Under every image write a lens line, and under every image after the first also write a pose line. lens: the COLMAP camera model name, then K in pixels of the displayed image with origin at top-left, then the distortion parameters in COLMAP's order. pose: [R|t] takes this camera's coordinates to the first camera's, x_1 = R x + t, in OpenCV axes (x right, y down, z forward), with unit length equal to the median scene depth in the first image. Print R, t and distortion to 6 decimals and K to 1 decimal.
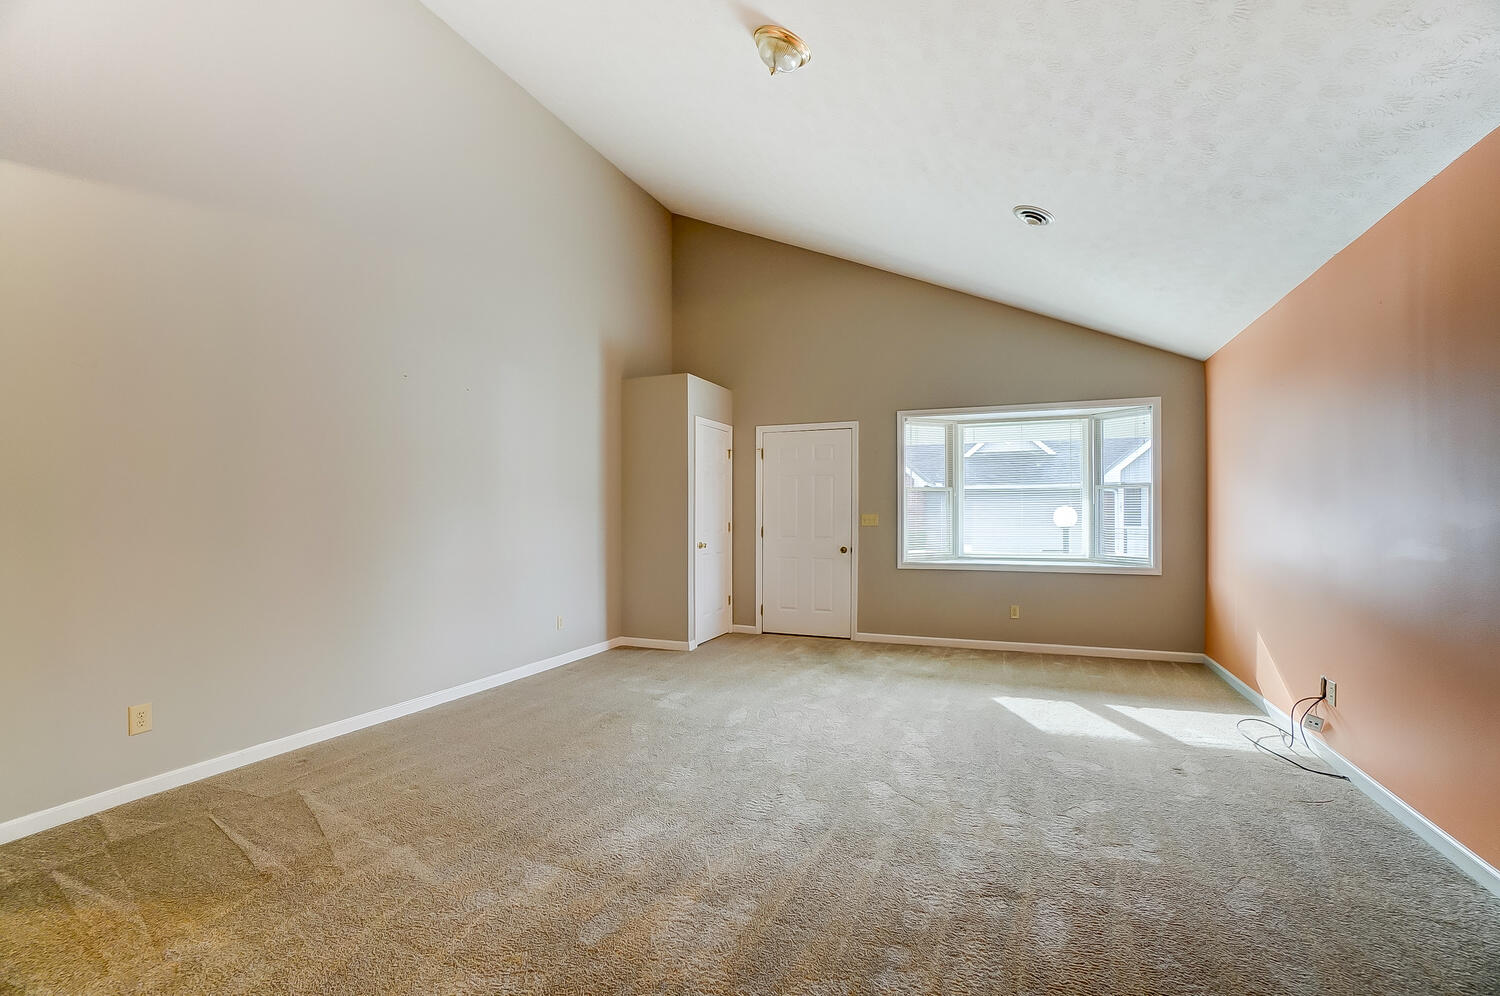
lens RADIAL K [[675.6, 0, 747.4], [0, 675.6, 514.1], [0, 0, 1]] dist [-0.071726, 0.031812]
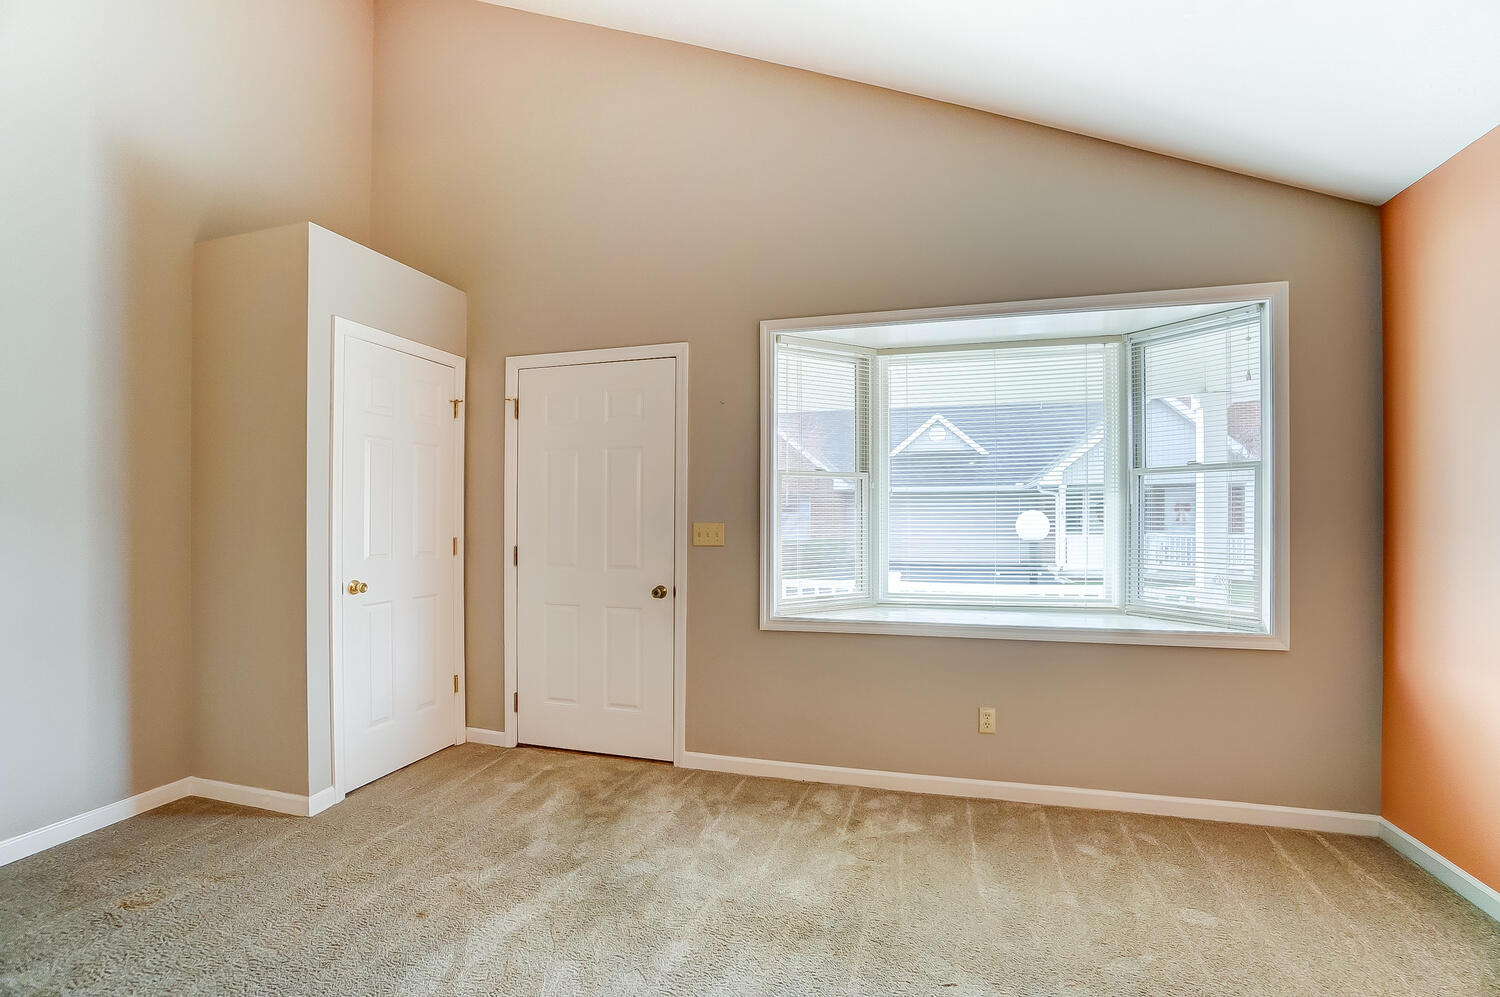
lens RADIAL K [[675.6, 0, 747.4], [0, 675.6, 514.6], [0, 0, 1]] dist [-0.071726, 0.031812]
pose [[0.994496, 0.002952, 0.104733, 0.162491], [-0.002287, 0.999976, -0.006470, -0.002871], [-0.104750, 0.006195, 0.994479, 0.502392]]
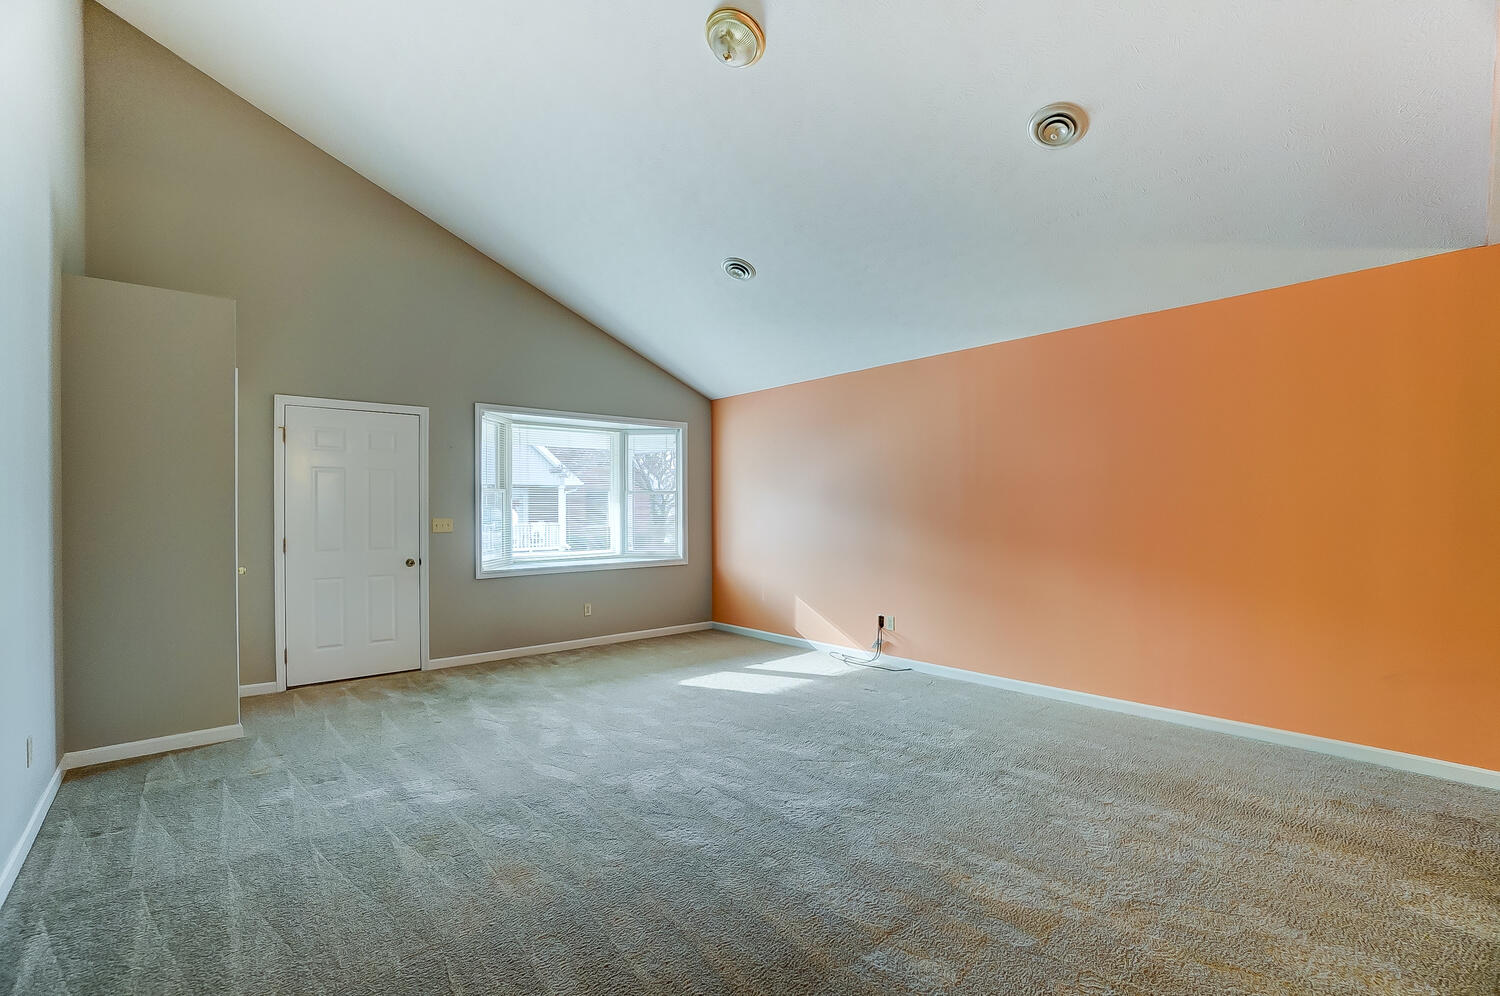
lens RADIAL K [[665.0, 0, 749.5], [0, 665.0, 516.4], [0, 0, 1]] dist [-0.054632, 0.017517]
pose [[0.447024, -0.009043, 0.894476, -0.403798], [0.005536, 0.999958, 0.007343, -0.006802], [-0.894505, 0.001669, 0.447055, 0.289419]]
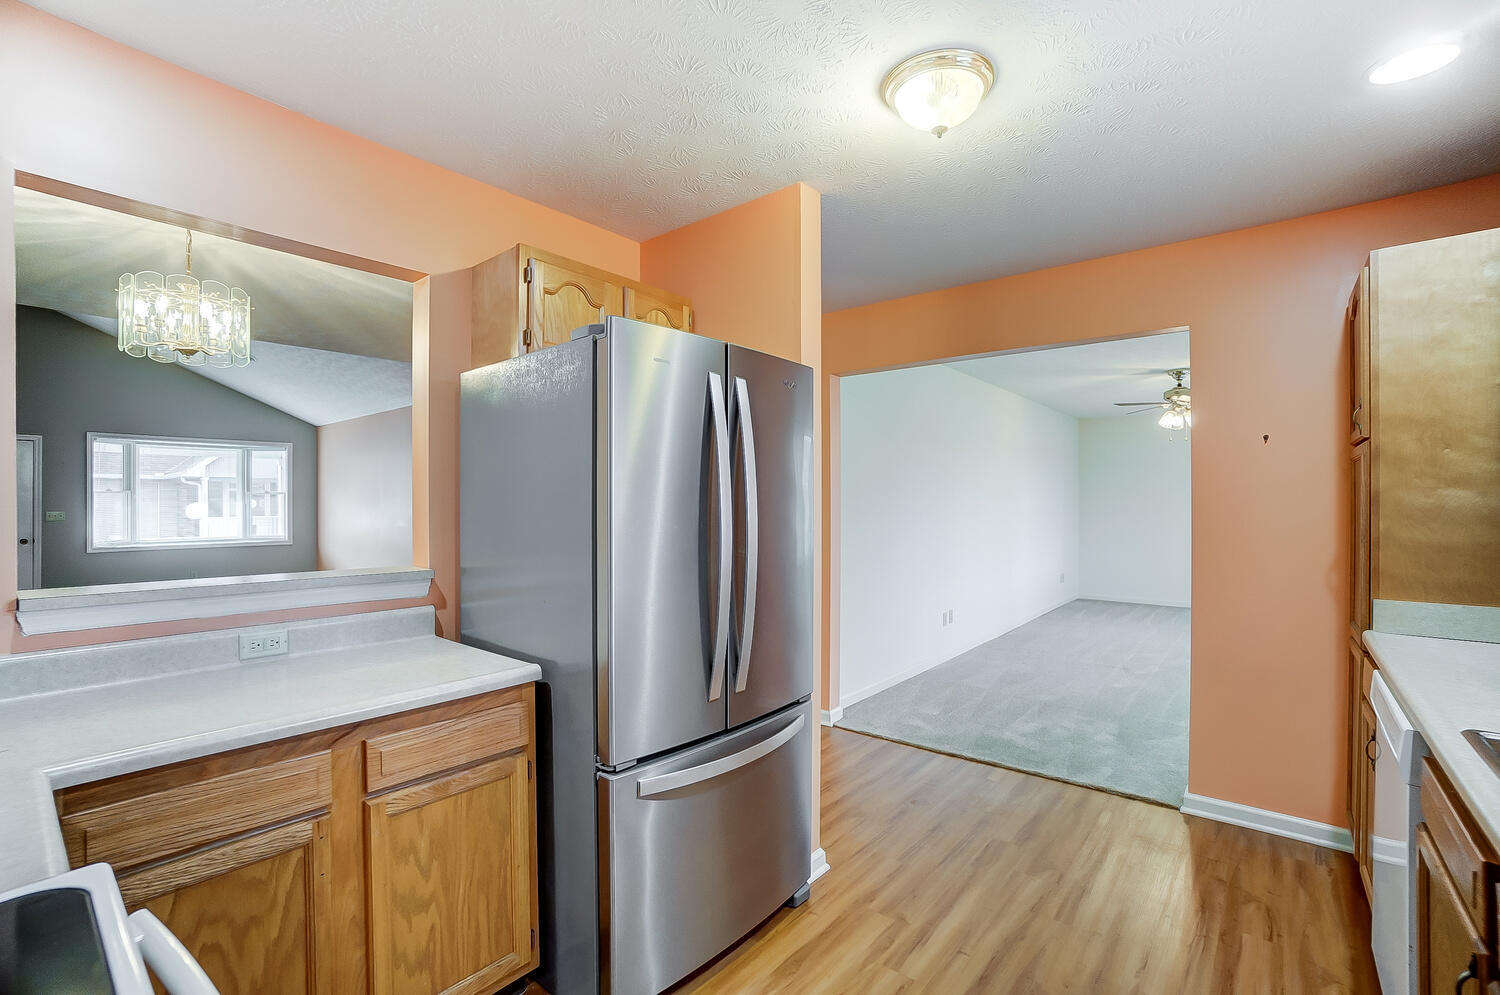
lens RADIAL K [[660.7, 0, 746.7], [0, 660.7, 504.2], [0, 0, 1]] dist [-0.064833, 0.022074]
pose [[0.303466, 0.000028, 0.952842, -0.561307], [-0.003356, 0.999994, 0.001040, -0.019421], [-0.952837, -0.003514, 0.303464, -0.594404]]
